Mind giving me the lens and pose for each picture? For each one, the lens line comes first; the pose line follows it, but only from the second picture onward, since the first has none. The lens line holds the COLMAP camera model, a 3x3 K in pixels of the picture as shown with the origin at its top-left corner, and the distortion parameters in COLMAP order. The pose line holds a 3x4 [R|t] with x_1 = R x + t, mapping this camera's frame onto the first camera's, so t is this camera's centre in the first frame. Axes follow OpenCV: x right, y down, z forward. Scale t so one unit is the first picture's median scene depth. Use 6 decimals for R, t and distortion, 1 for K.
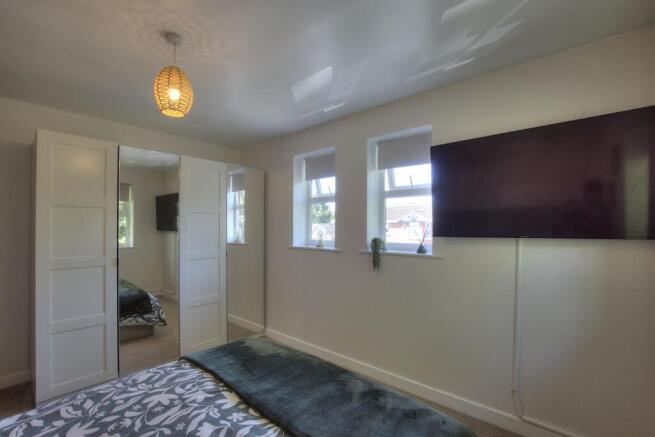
lens RADIAL K [[288.8, 0, 327.3], [0, 288.8, 228.7], [0, 0, 1]] dist [-0.003298, 0.000032]
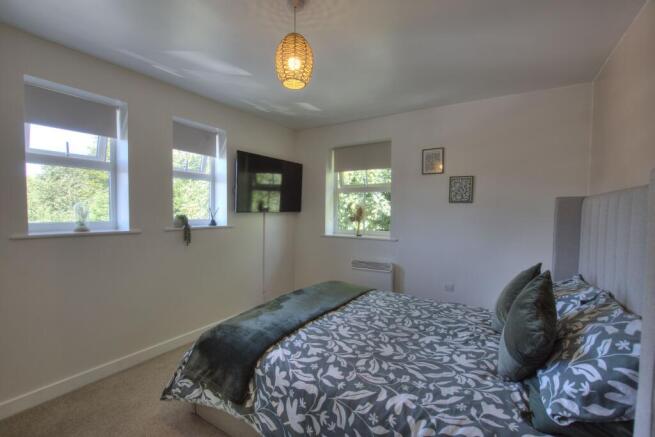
lens RADIAL K [[290.7, 0, 315.8], [0, 290.7, 221.3], [0, 0, 1]] dist [-0.029254, 0.000143]
pose [[-0.130598, -0.039508, 0.990648, -1.610229], [0.000662, 0.999202, 0.039937, 0.025382], [-0.991435, 0.005871, -0.130468, 1.126566]]
